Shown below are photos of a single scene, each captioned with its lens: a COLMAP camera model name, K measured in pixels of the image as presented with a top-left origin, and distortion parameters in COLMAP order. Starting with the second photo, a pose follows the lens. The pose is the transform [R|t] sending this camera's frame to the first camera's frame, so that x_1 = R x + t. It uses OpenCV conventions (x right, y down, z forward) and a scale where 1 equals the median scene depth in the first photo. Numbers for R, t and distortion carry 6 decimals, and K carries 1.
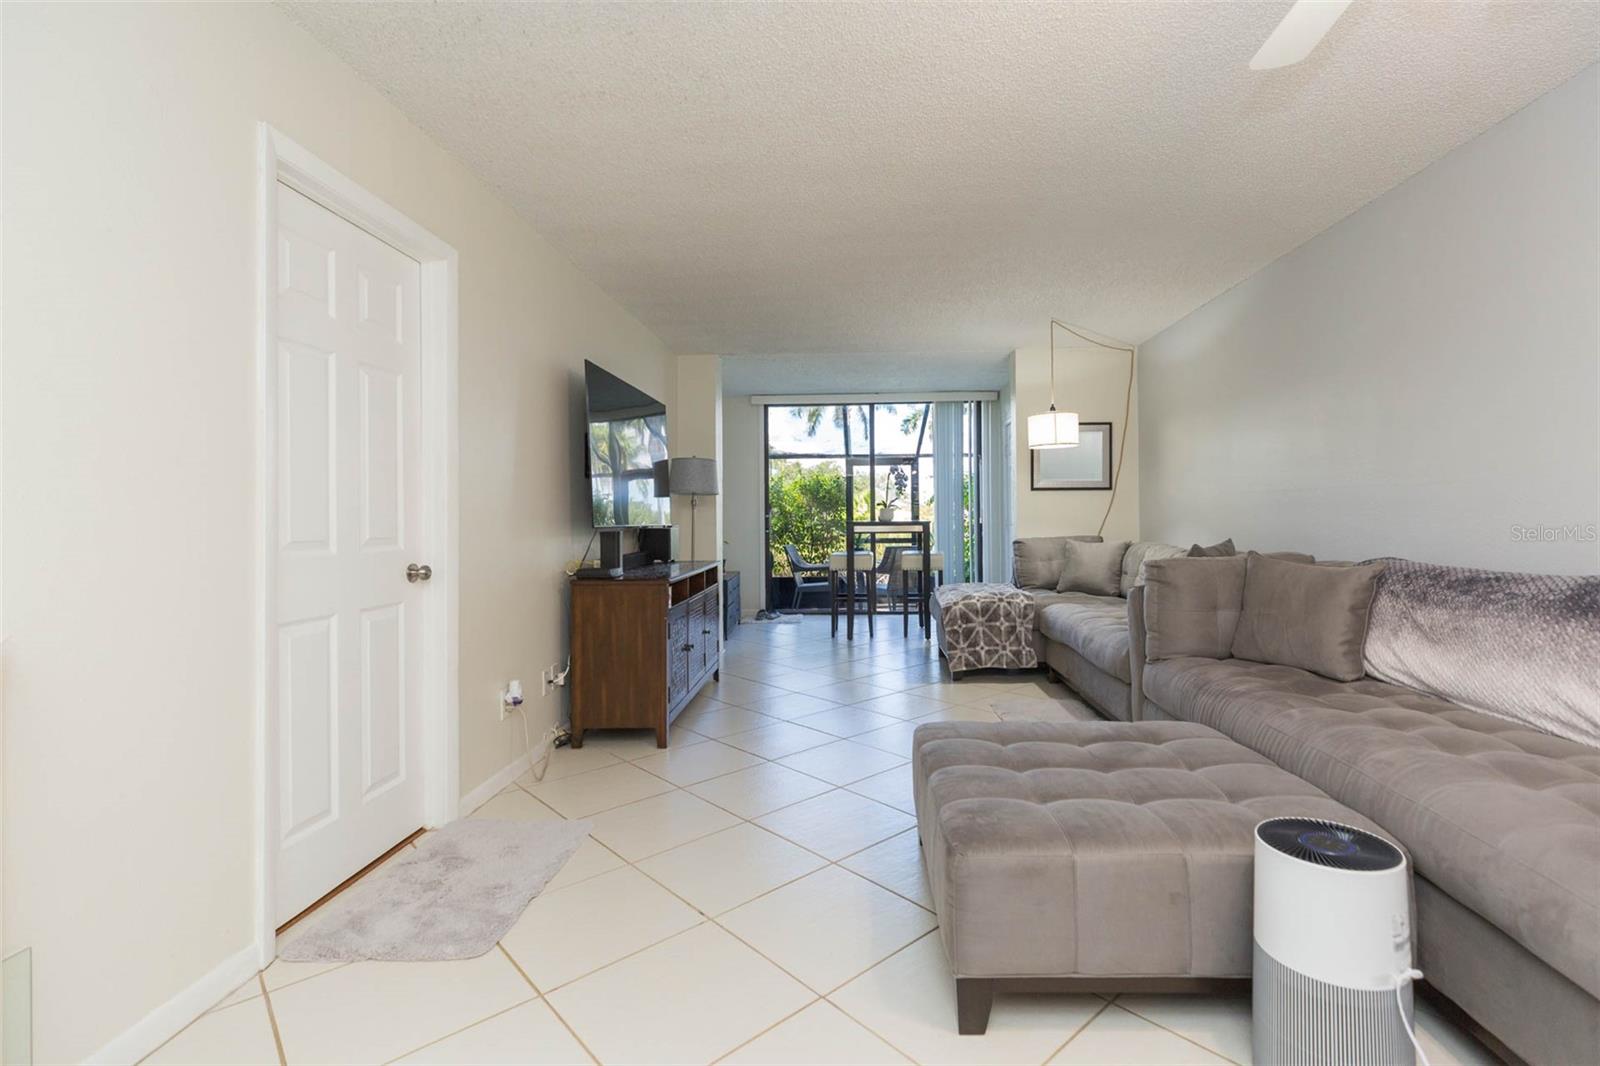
lens RADIAL K [[748.0, 0, 835.2], [0, 748.0, 516.8], [0, 0, 1]] dist [0.001088, -0.000201]
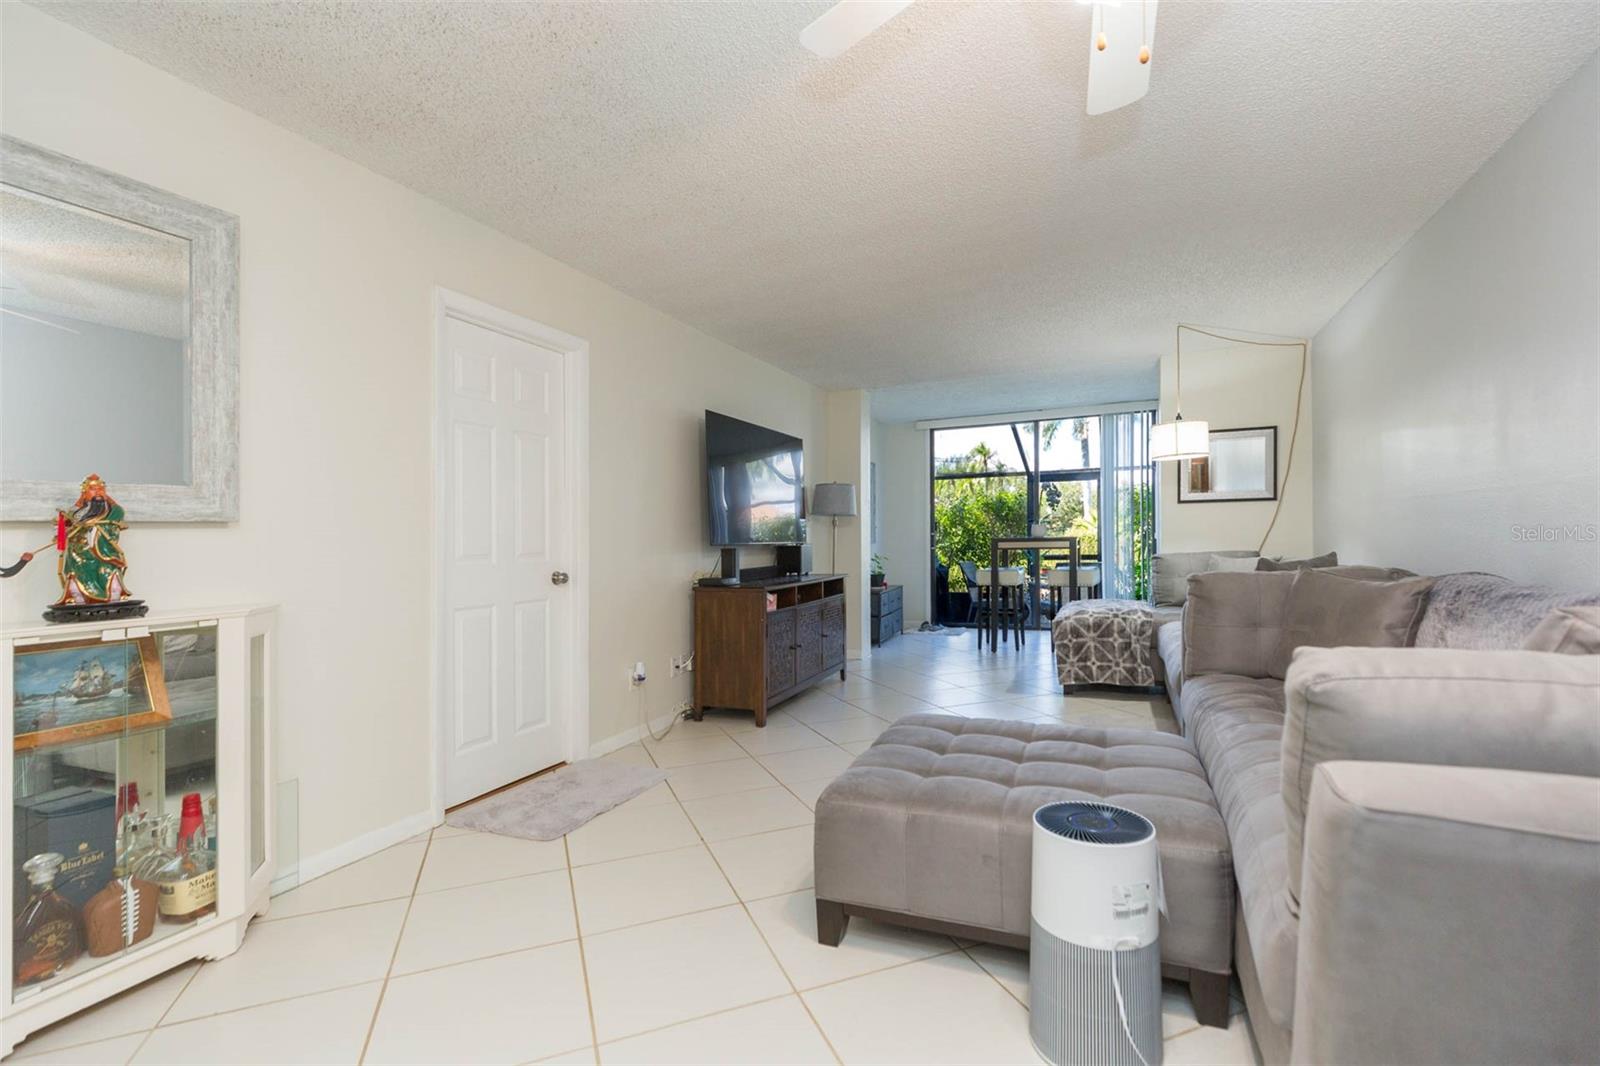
lens RADIAL K [[724.1, 0, 797.8], [0, 724.1, 555.8], [0, 0, 1]] dist [0.001391, -0.000023]
pose [[0.928483, -0.000999, -0.371374, 0.188674], [0.011266, 0.999612, 0.025479, 0.002825], [0.371204, -0.027841, 0.928134, -0.040569]]
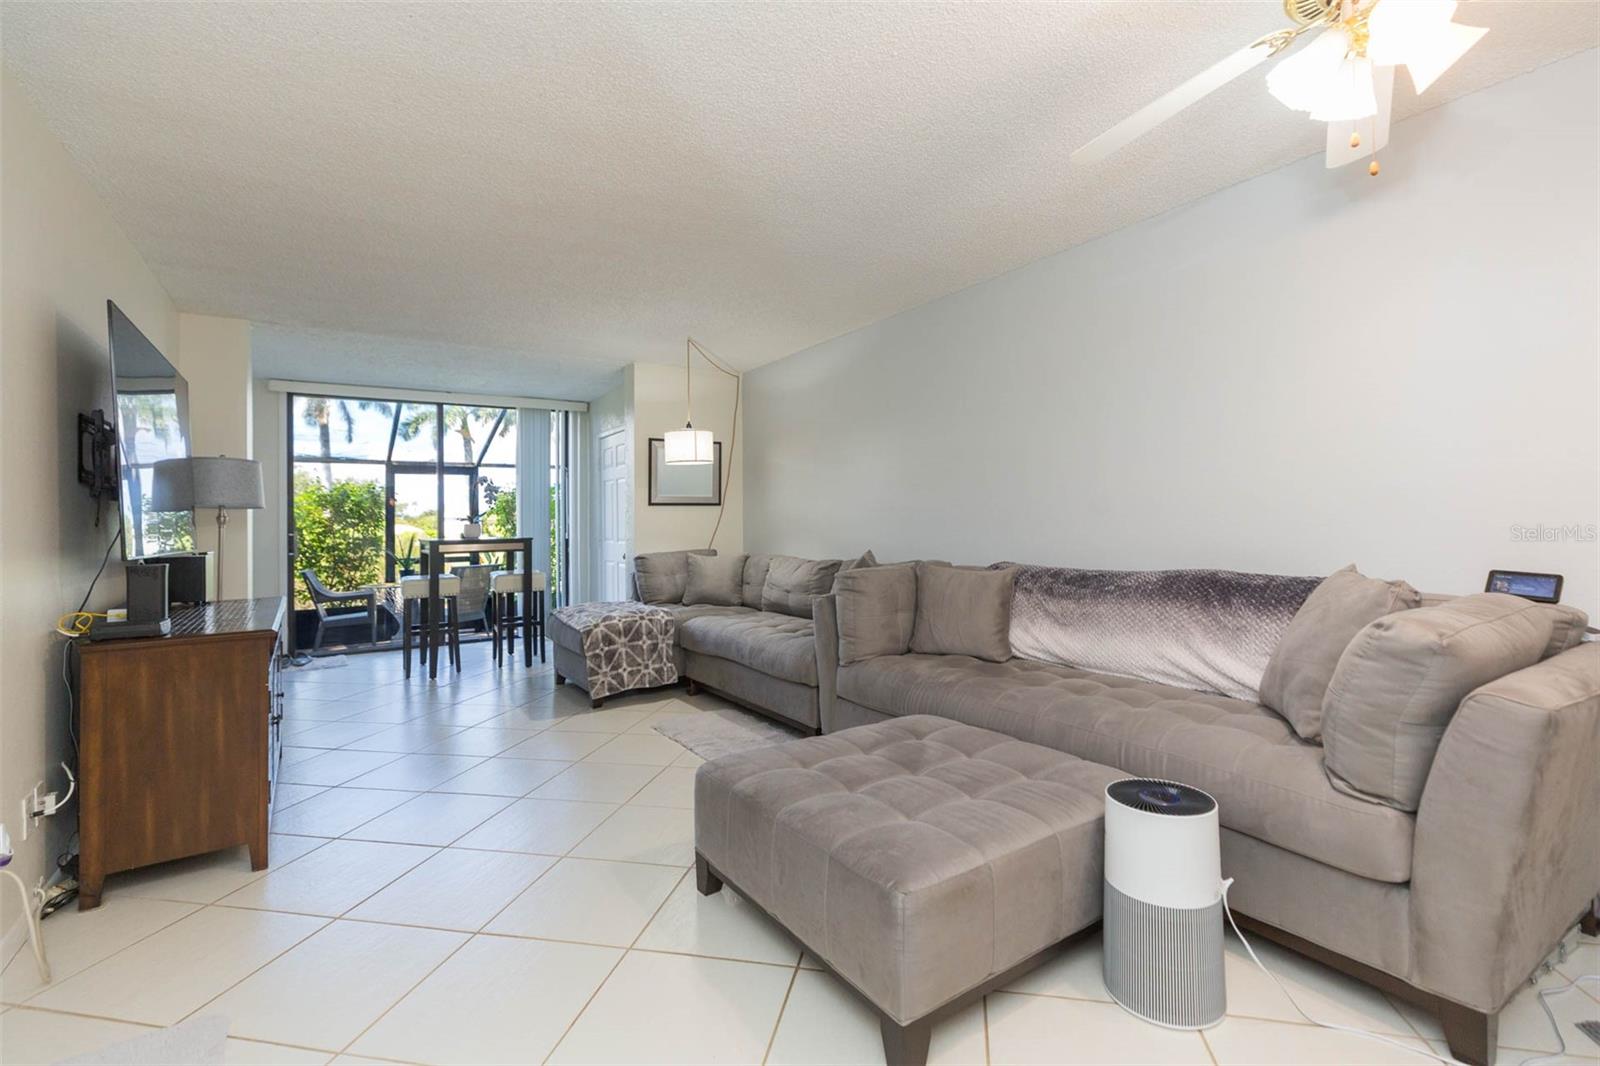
lens RADIAL K [[726.5, 0, 810.1], [0, 726.5, 509.2], [0, 0, 1]] dist [0.004326, -0.000212]
pose [[0.814580, 0.004447, 0.580034, -0.152064], [0.010954, 0.999674, -0.023048, -0.006637], [-0.579948, 0.025128, 0.814266, 0.096286]]
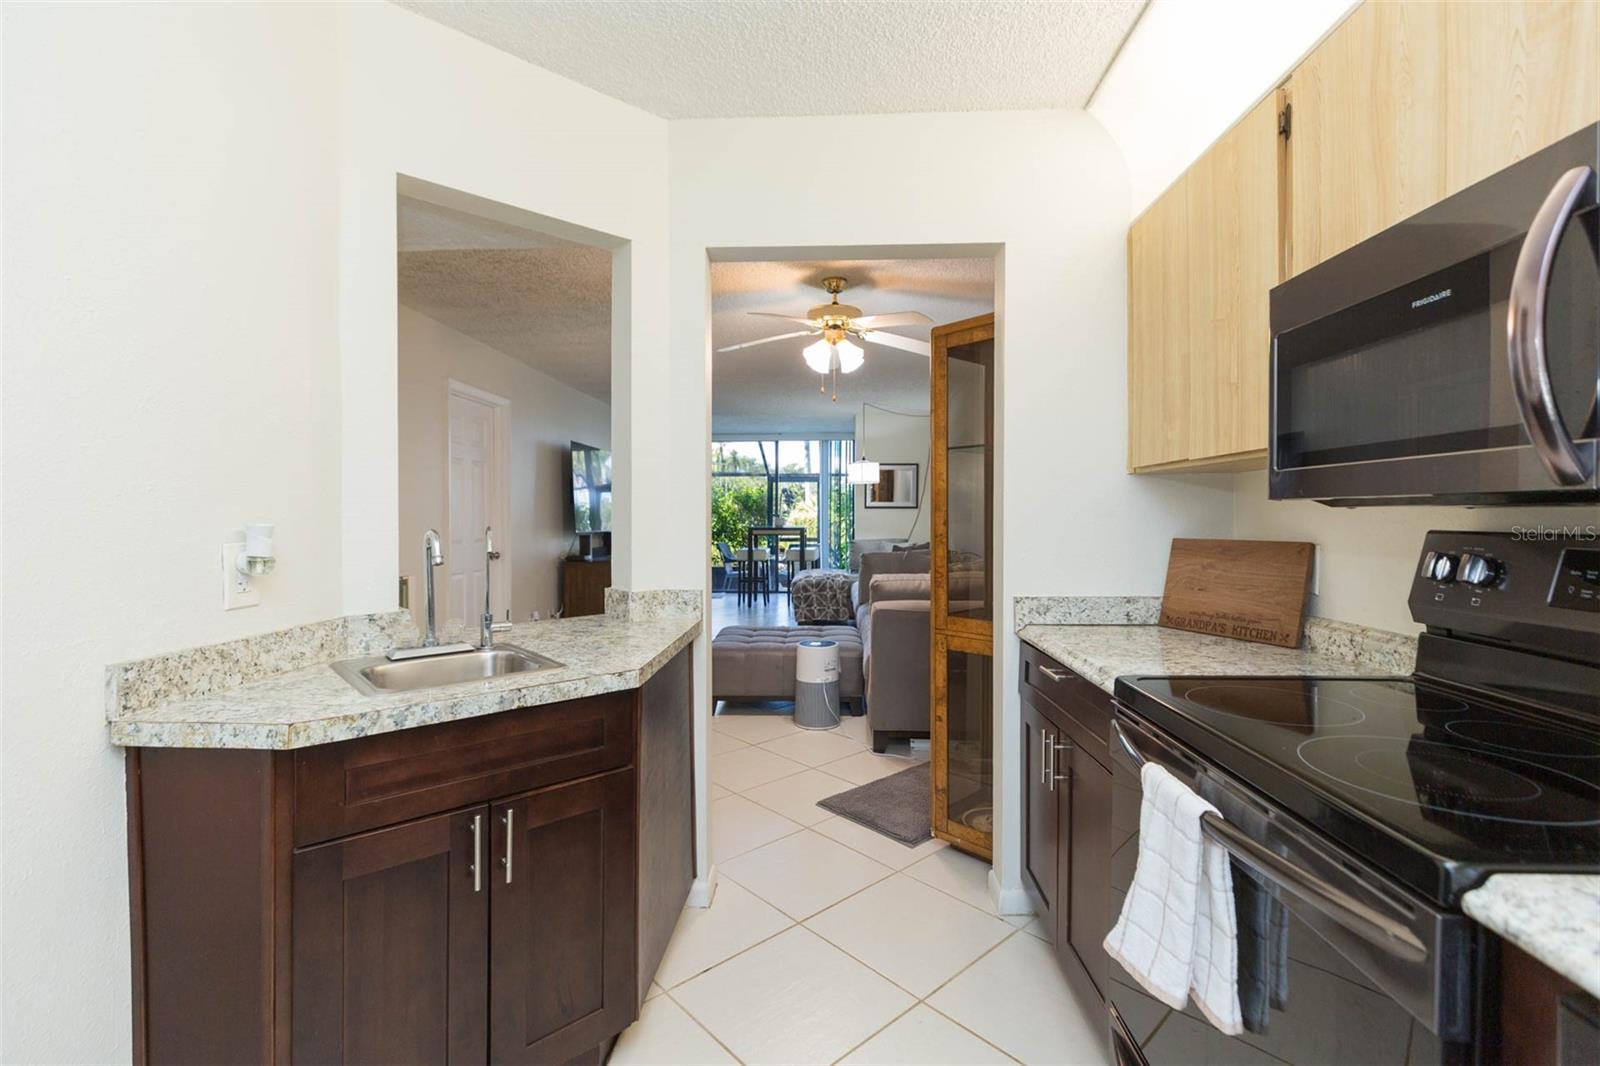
lens RADIAL K [[723.7, 0, 797.1], [0, 723.7, 539.7], [0, 0, 1]] dist [0.001499, 0.000237]
pose [[0.999870, 0.007916, -0.014046, 0.177890], [-0.007429, 0.999381, 0.034387, -0.025087], [0.014310, -0.034278, 0.999310, -0.556832]]
